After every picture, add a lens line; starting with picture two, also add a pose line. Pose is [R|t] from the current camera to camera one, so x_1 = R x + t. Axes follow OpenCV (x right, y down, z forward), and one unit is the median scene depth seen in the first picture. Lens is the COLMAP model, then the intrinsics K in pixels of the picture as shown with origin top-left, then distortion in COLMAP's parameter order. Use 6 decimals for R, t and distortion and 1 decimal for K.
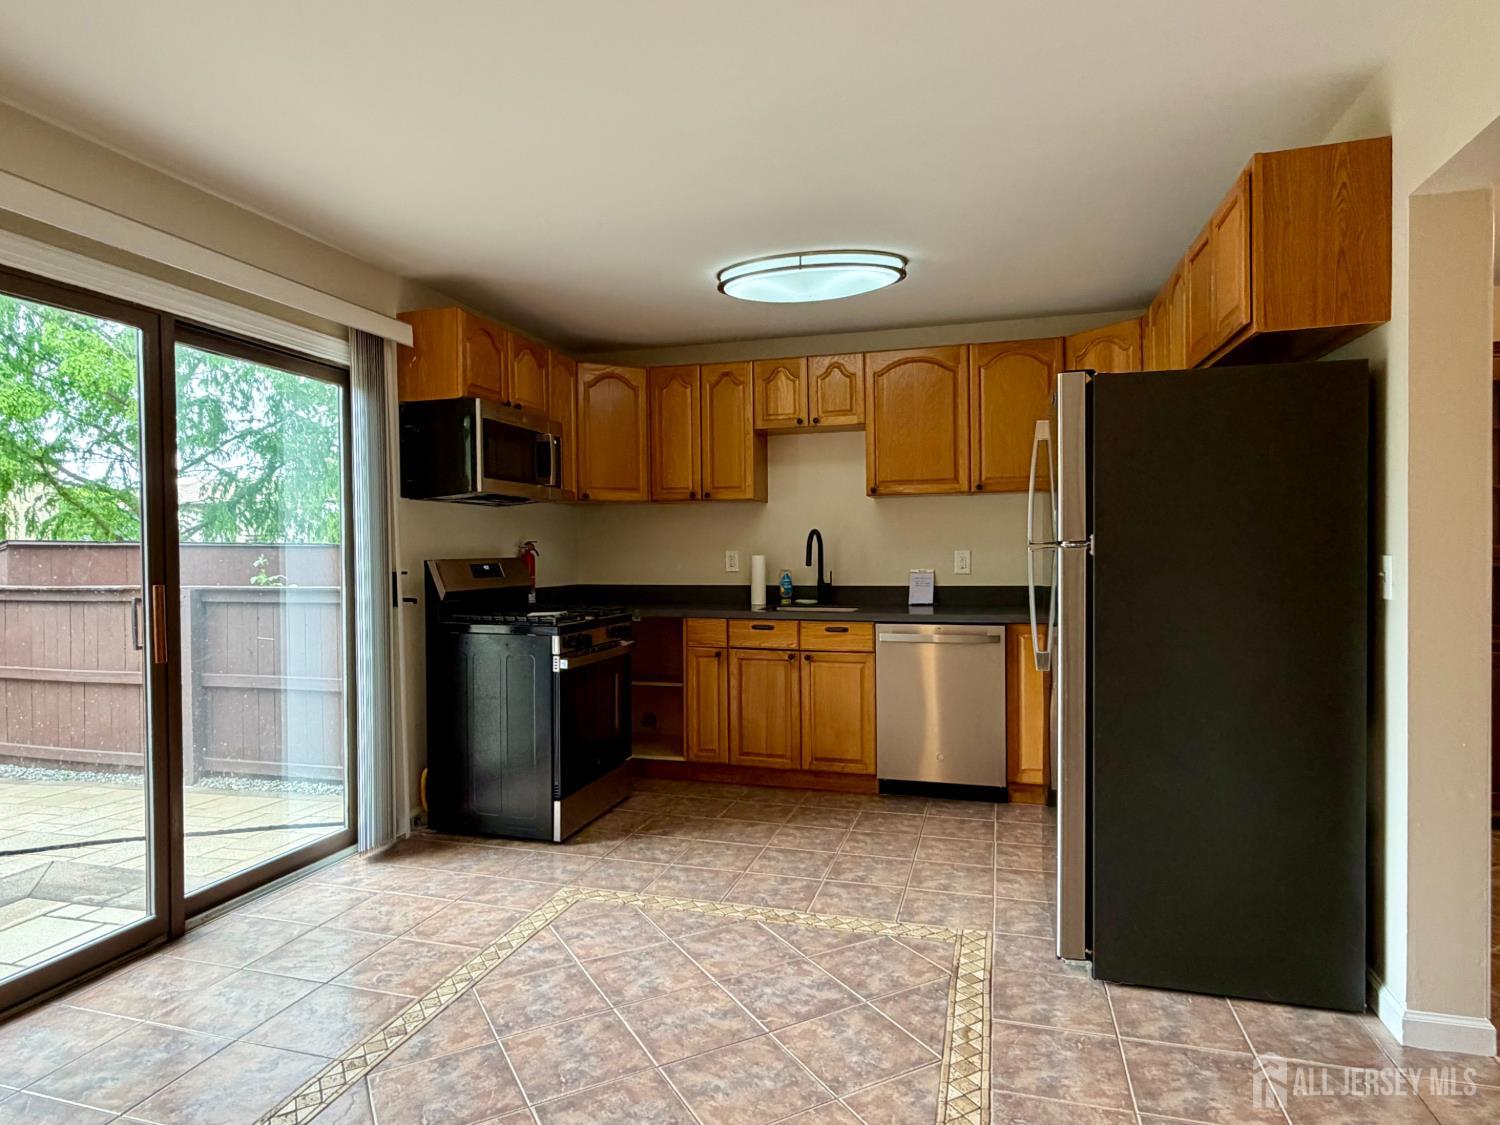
lens RADIAL K [[869.4, 0, 748.6], [0, 869.4, 569.2], [0, 0, 1]] dist [-0.007842, 0.000358]
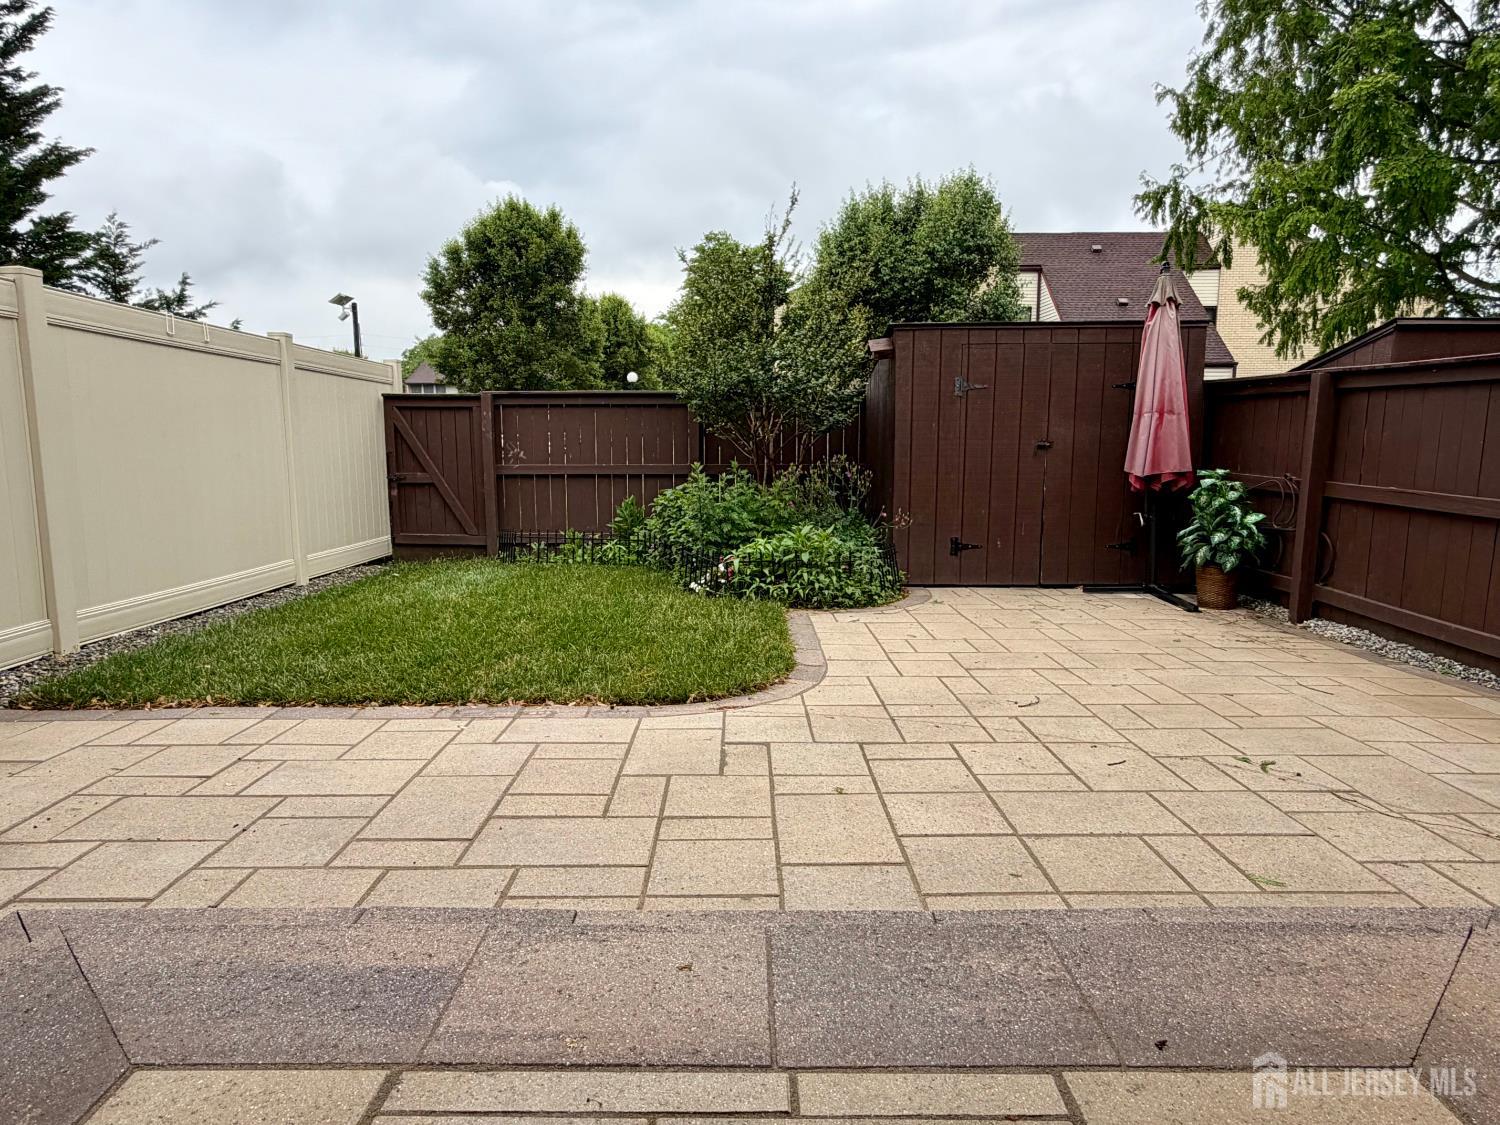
lens RADIAL K [[932.3, 0, 750.0], [0, 932.3, 561.7], [0, 0, 1]] dist [-0.003054, 0.004567]
pose [[0.272773, 0.146593, -0.950845, -0.540555], [-0.020049, 0.988975, 0.146720, 0.136685], [0.961870, -0.020958, 0.272705, 0.608539]]
